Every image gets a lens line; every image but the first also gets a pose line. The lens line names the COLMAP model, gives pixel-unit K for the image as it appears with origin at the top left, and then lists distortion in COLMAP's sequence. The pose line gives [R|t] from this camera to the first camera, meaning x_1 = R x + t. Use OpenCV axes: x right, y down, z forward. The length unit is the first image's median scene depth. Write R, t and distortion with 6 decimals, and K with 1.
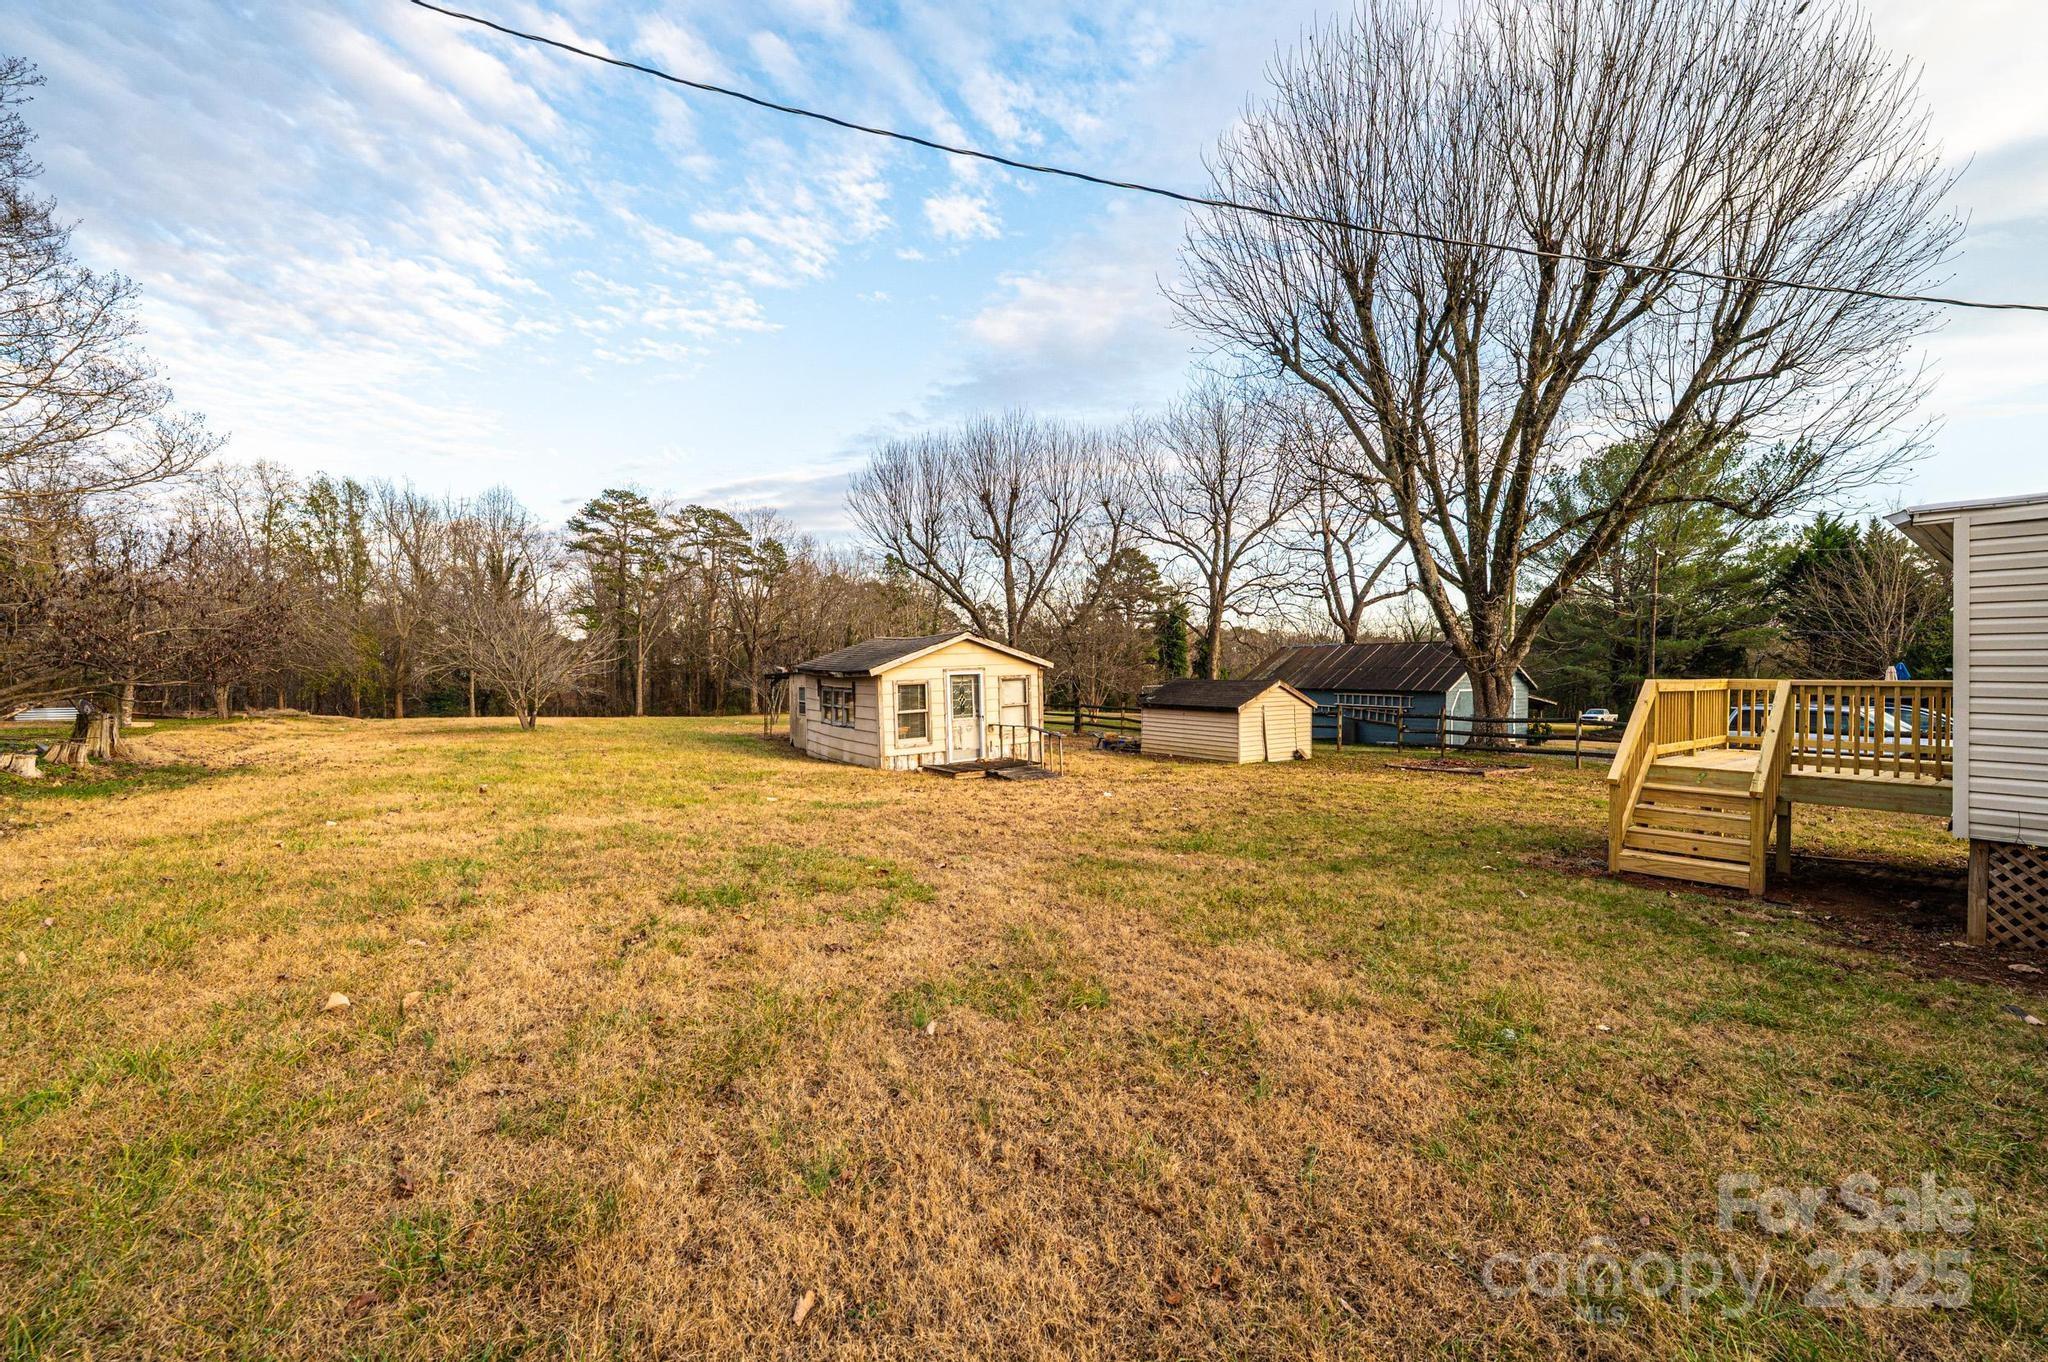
lens RADIAL K [[813.0, 0, 1023.2], [0, 813.0, 684.1], [0, 0, 1]] dist [-0.000955, 0.000083]
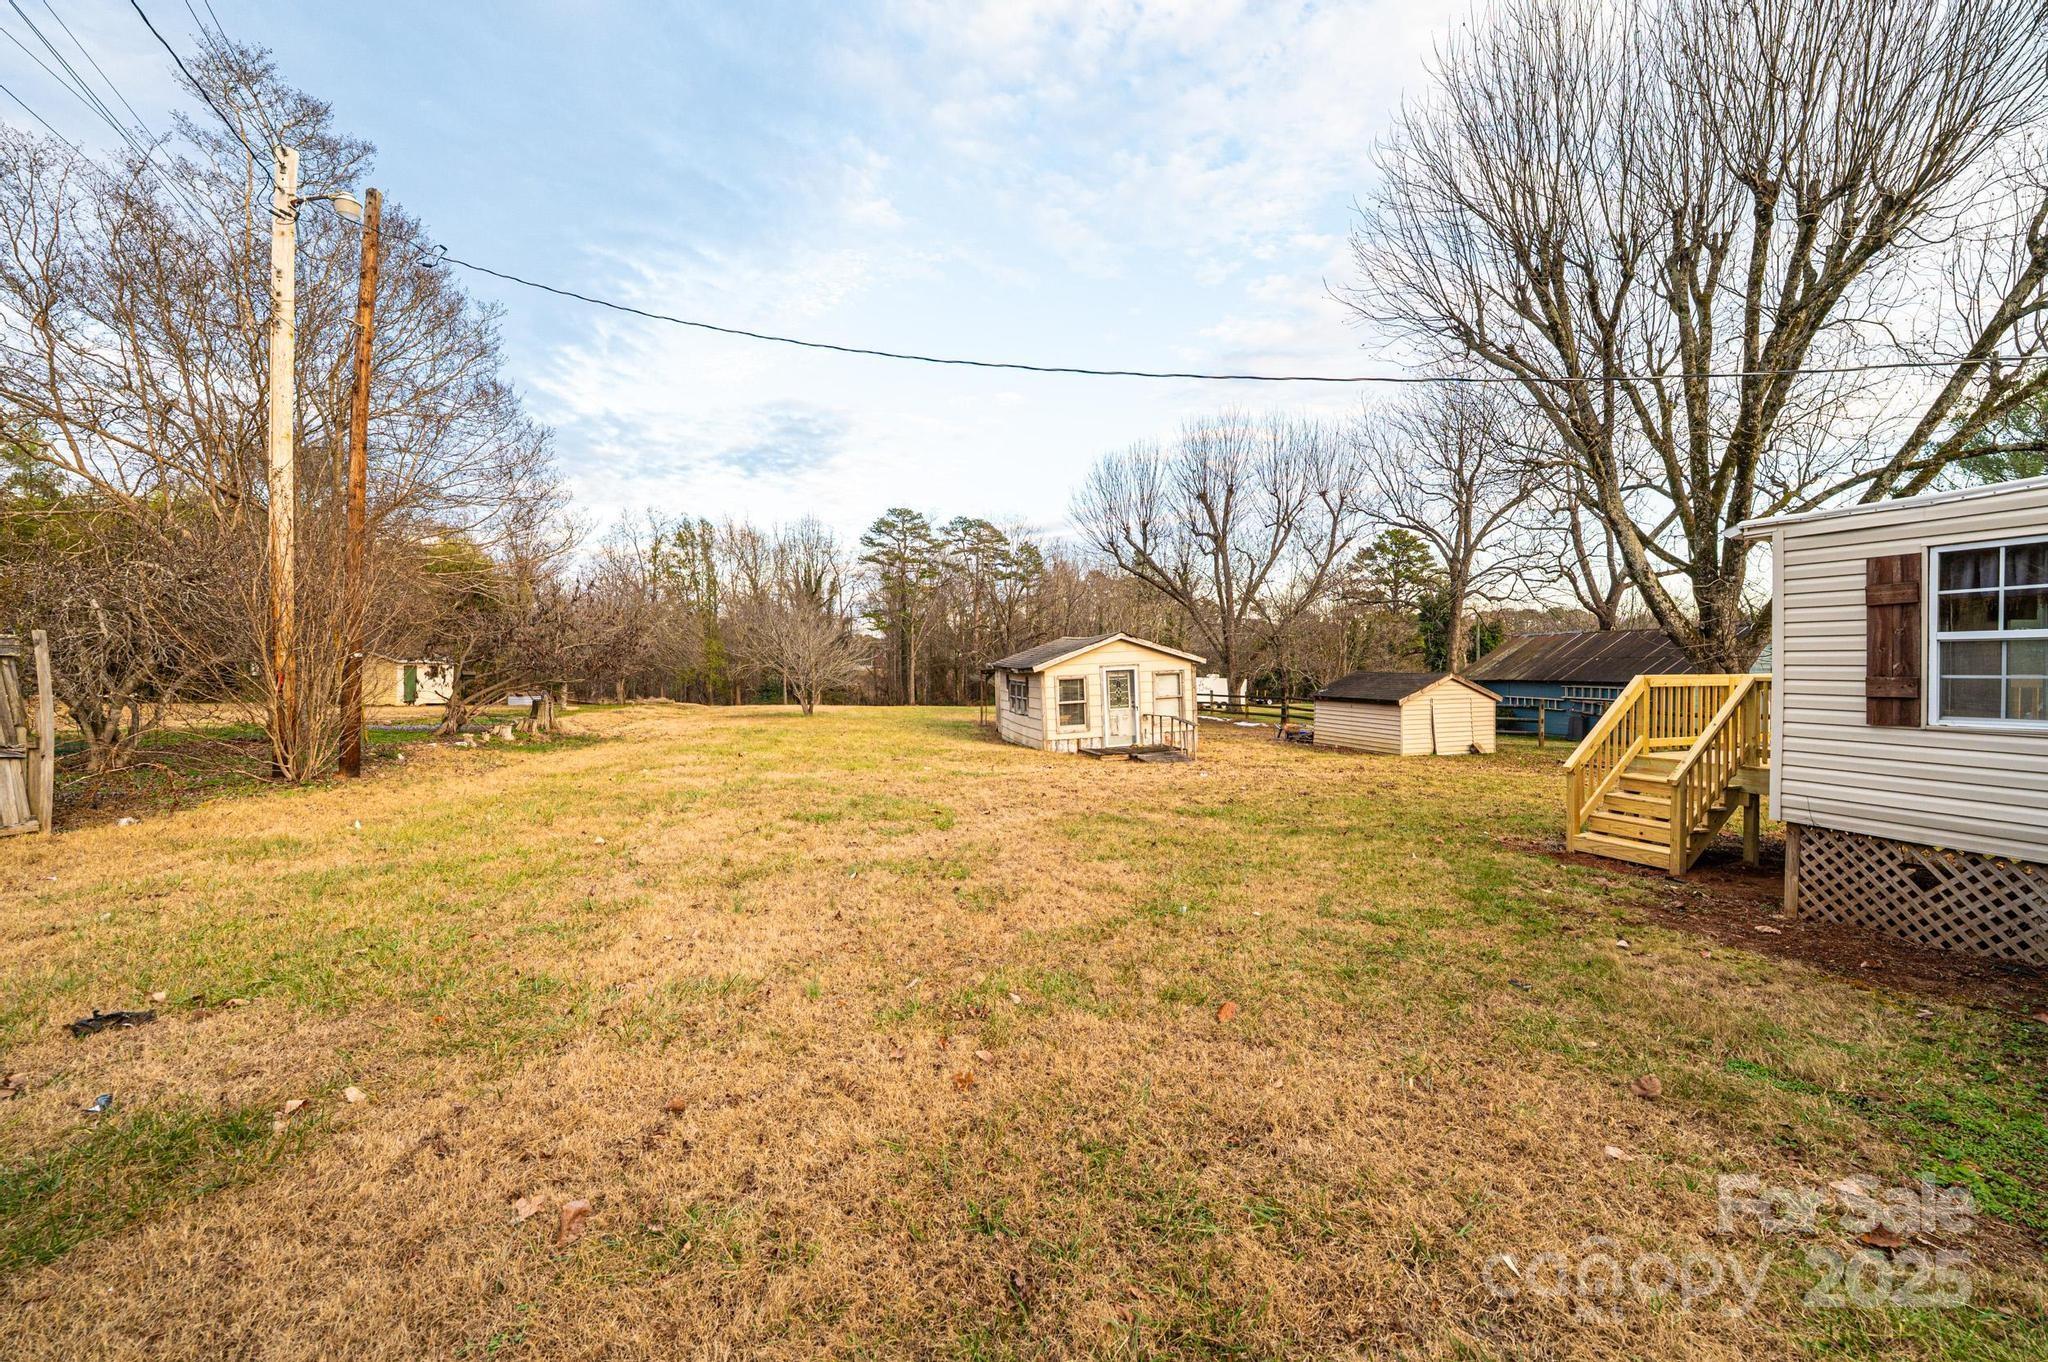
lens RADIAL K [[813.0, 0, 1023.2], [0, 813.0, 684.1], [0, 0, 1]] dist [-0.000955, 0.000083]
pose [[0.945074, -0.001179, -0.326854, 0.144042], [0.004598, 0.999943, 0.009686, -0.003204], [0.326824, -0.010657, 0.945025, -0.100473]]
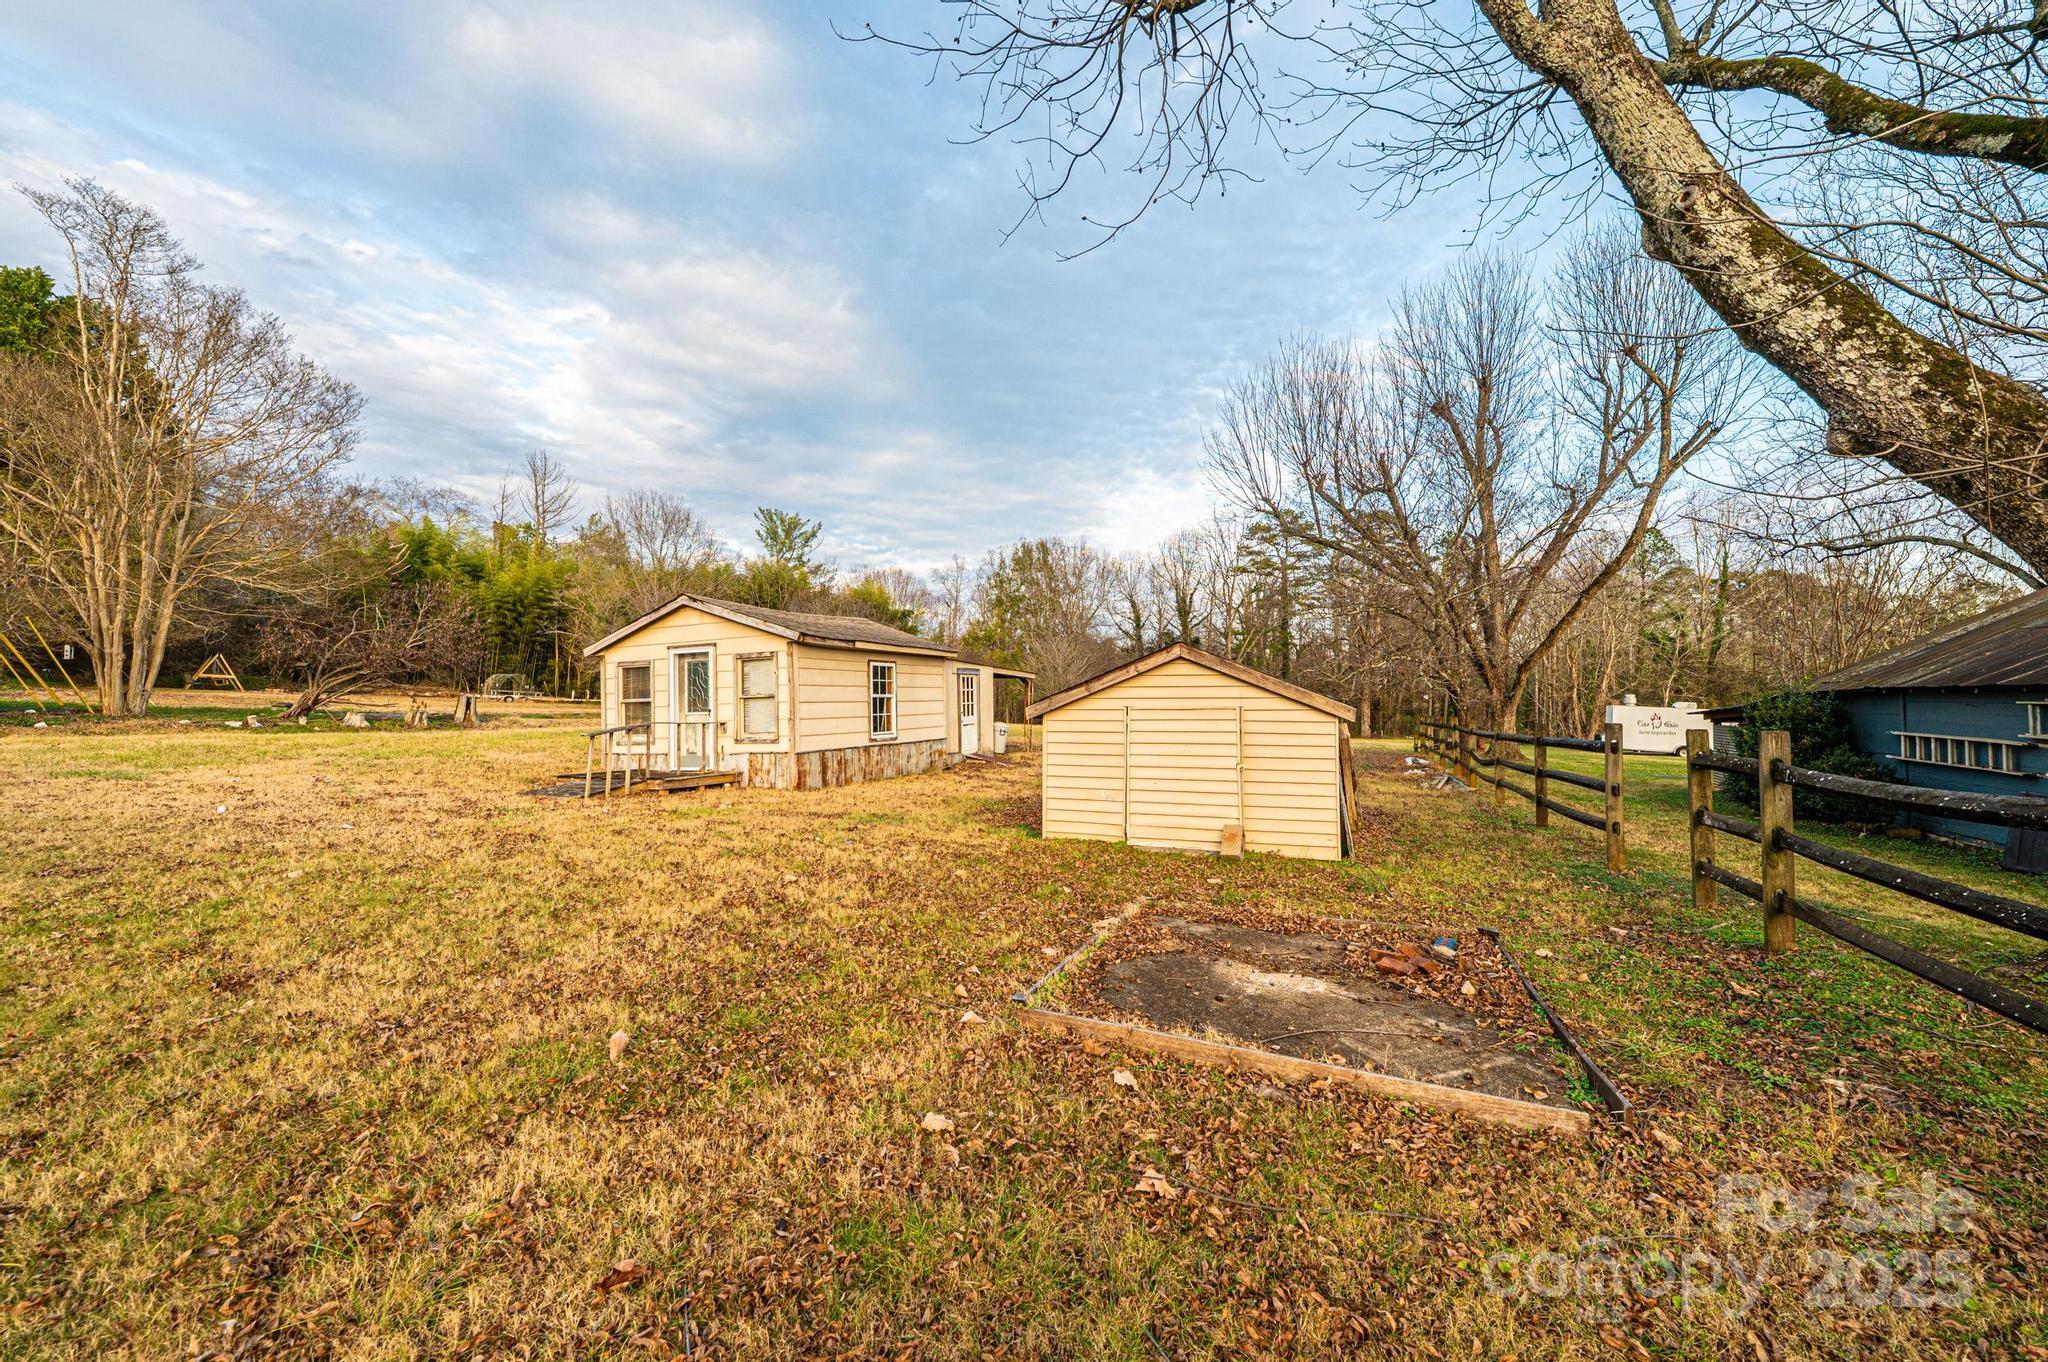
lens RADIAL K [[813.0, 0, 1023.2], [0, 813.0, 684.1], [0, 0, 1]] dist [-0.000955, 0.000083]
pose [[0.540695, -0.017323, -0.841040, 0.595105], [-0.010947, 0.999558, -0.027626, 0.028545], [0.841148, 0.024144, 0.540267, 0.715950]]
